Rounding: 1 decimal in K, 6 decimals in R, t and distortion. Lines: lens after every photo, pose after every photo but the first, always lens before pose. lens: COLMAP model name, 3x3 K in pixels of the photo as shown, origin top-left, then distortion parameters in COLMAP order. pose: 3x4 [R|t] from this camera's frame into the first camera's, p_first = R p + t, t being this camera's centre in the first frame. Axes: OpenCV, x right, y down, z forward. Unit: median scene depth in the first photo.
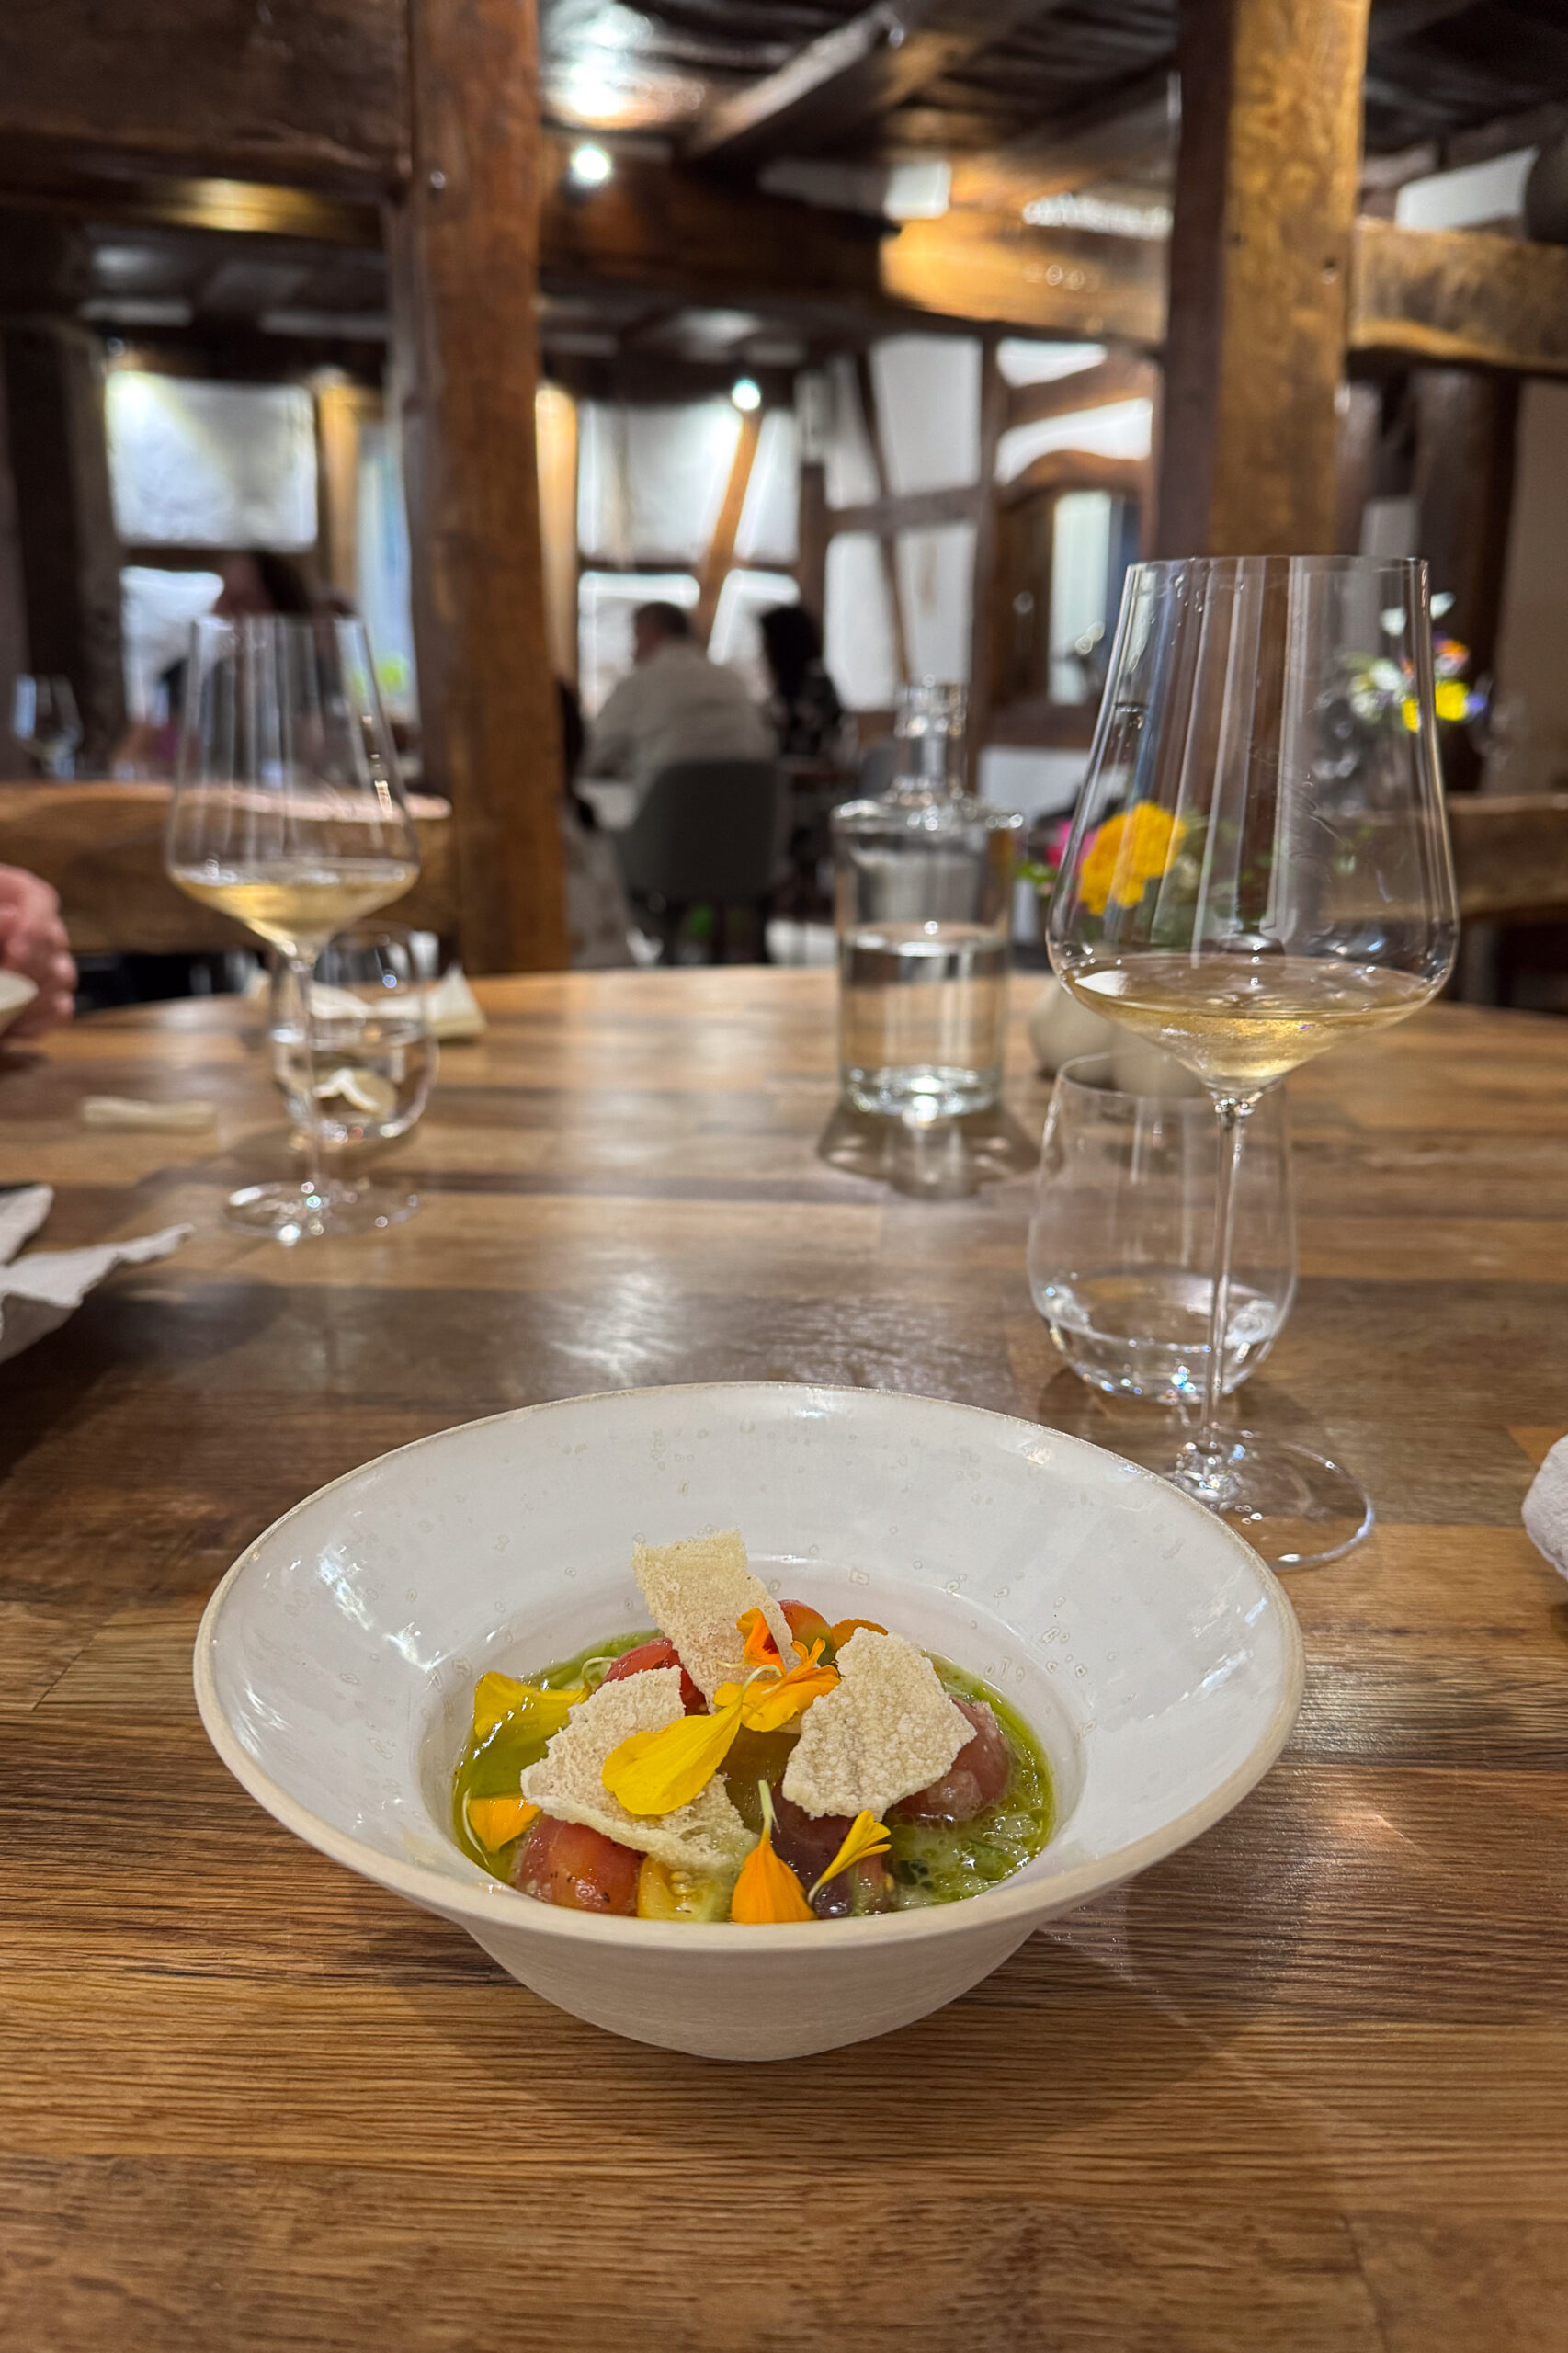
lens RADIAL K [[1621.5, 0, 778.8], [0, 1621.5, 1192.1], [0, 0, 1]] dist [-0.000388, -0.025583]
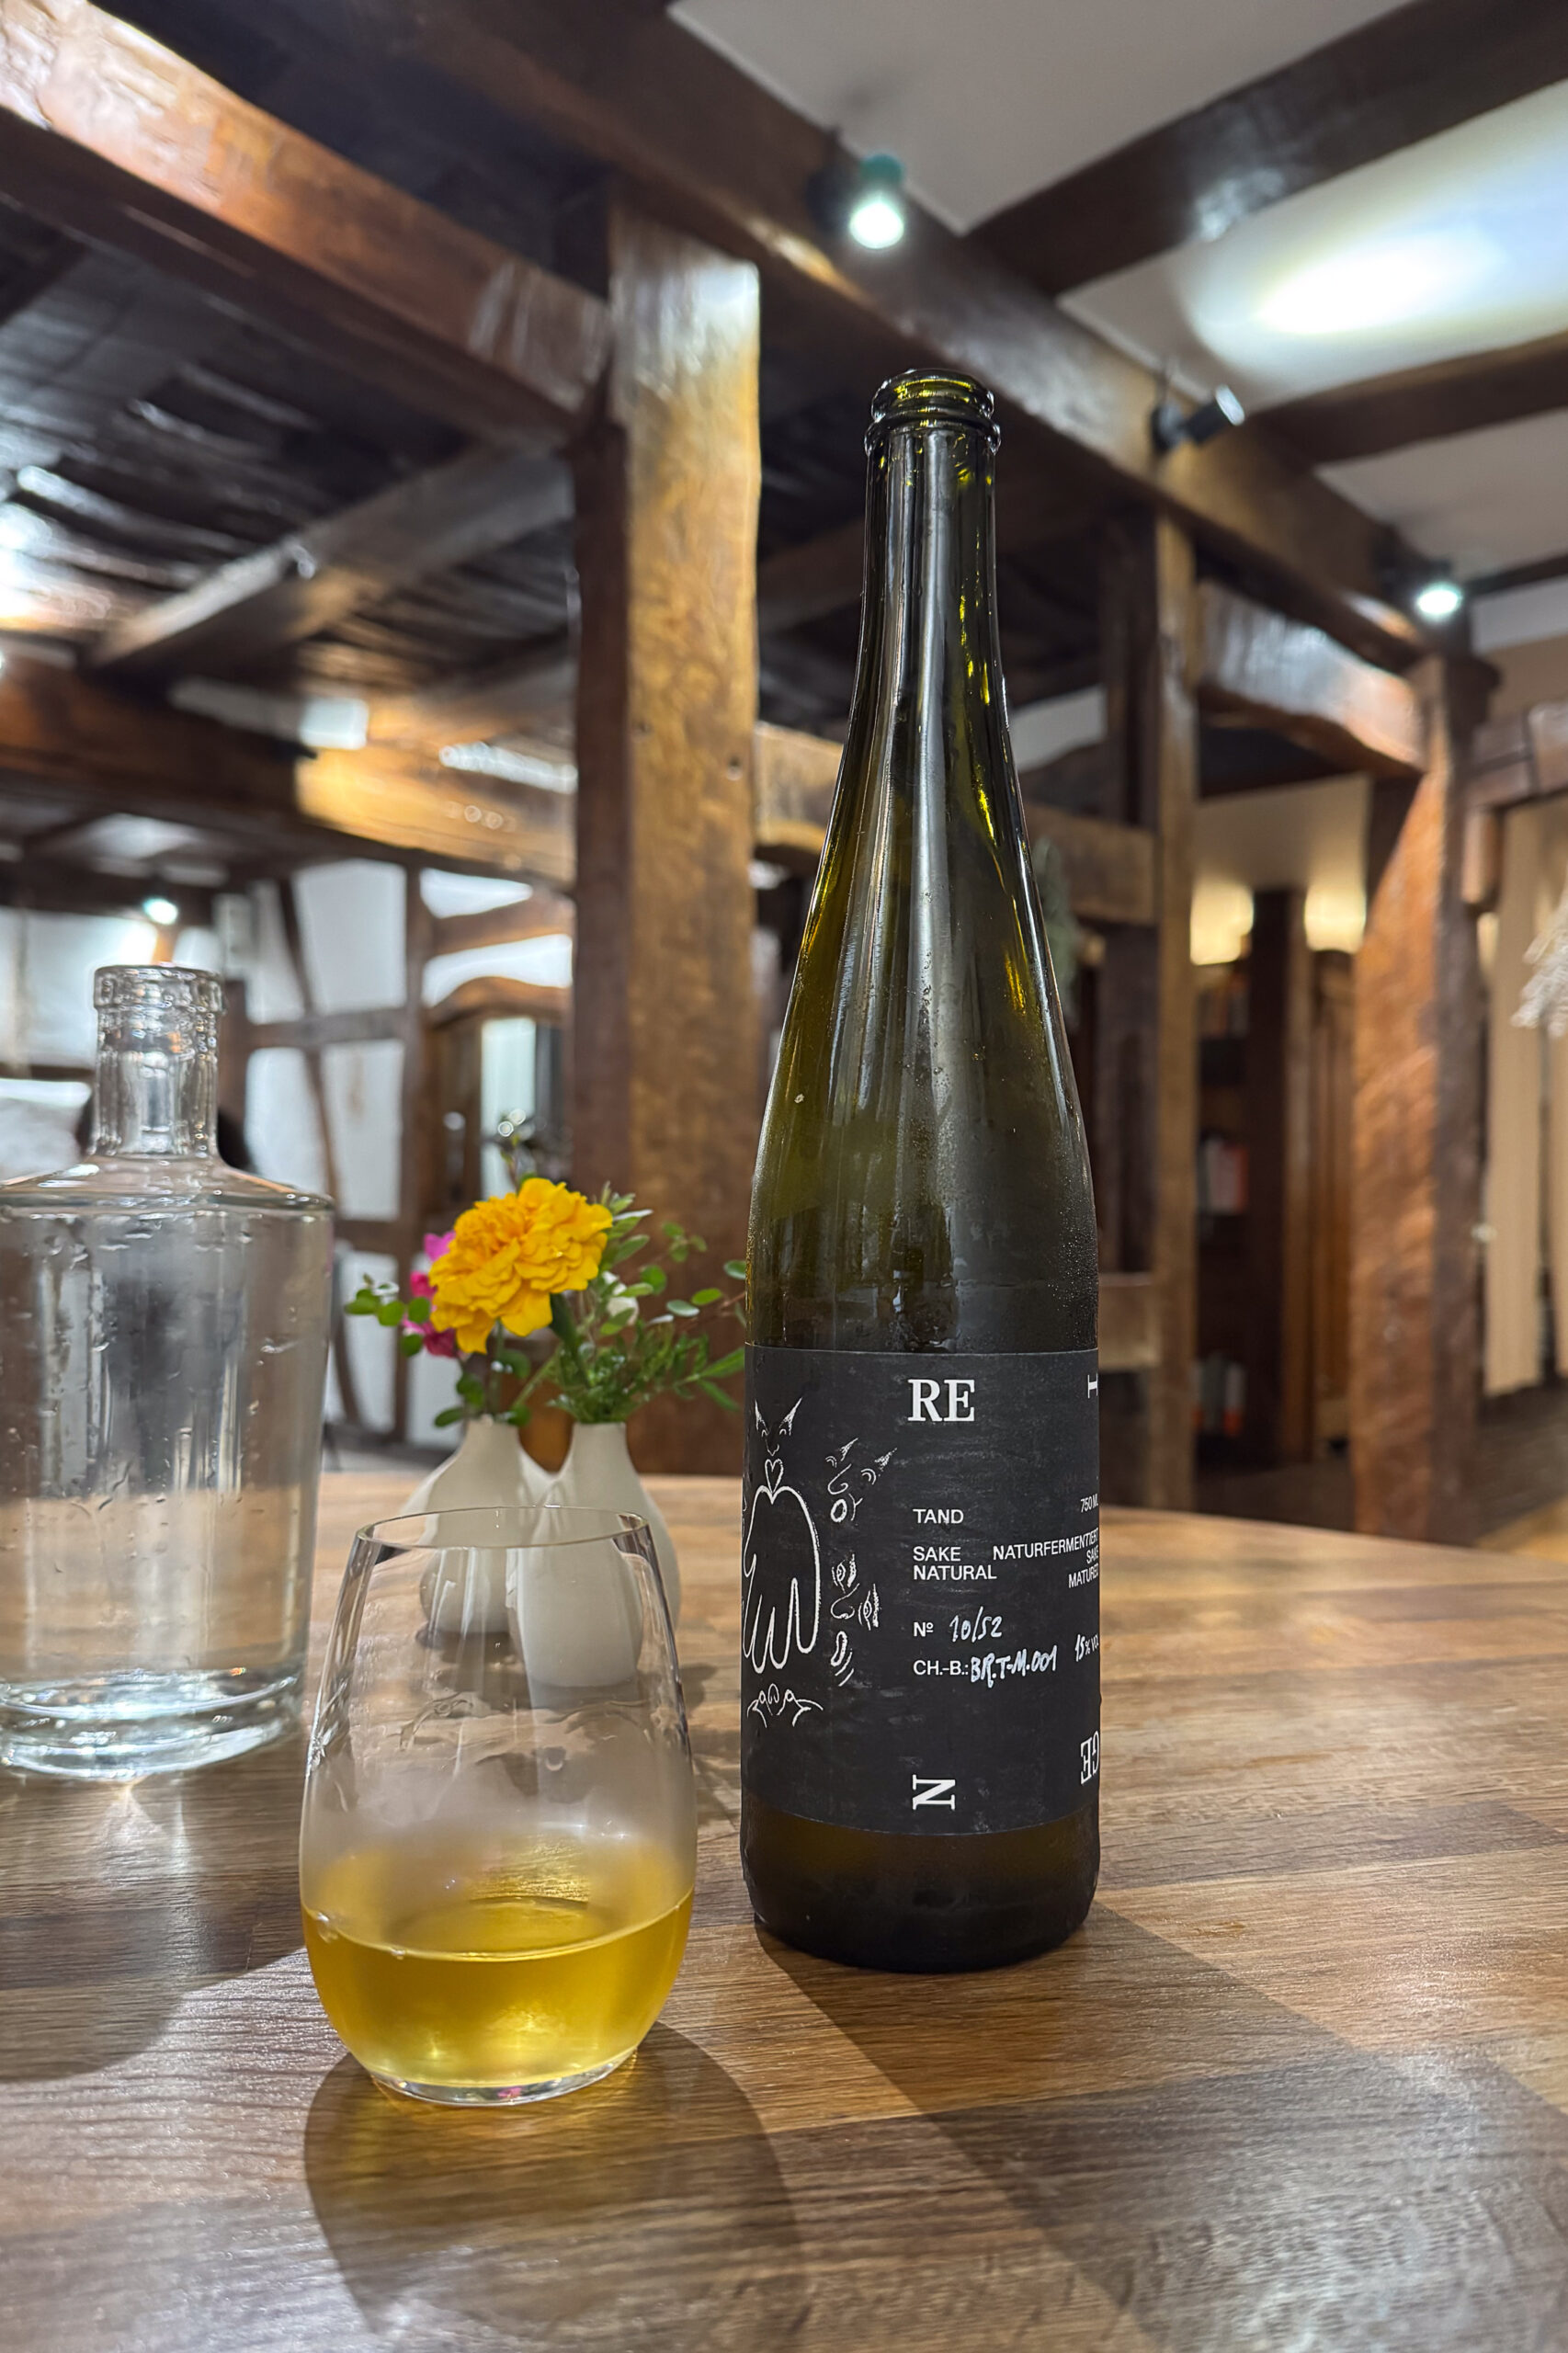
lens RADIAL K [[1621.5, 0, 778.8], [0, 1621.5, 1192.1], [0, 0, 1]] dist [-0.000388, -0.025583]
pose [[0.944810, 0.020462, 0.326978, 0.025380], [0.083157, 0.950384, -0.299758, -0.009868], [-0.316888, 0.310405, 0.896231, 0.098694]]
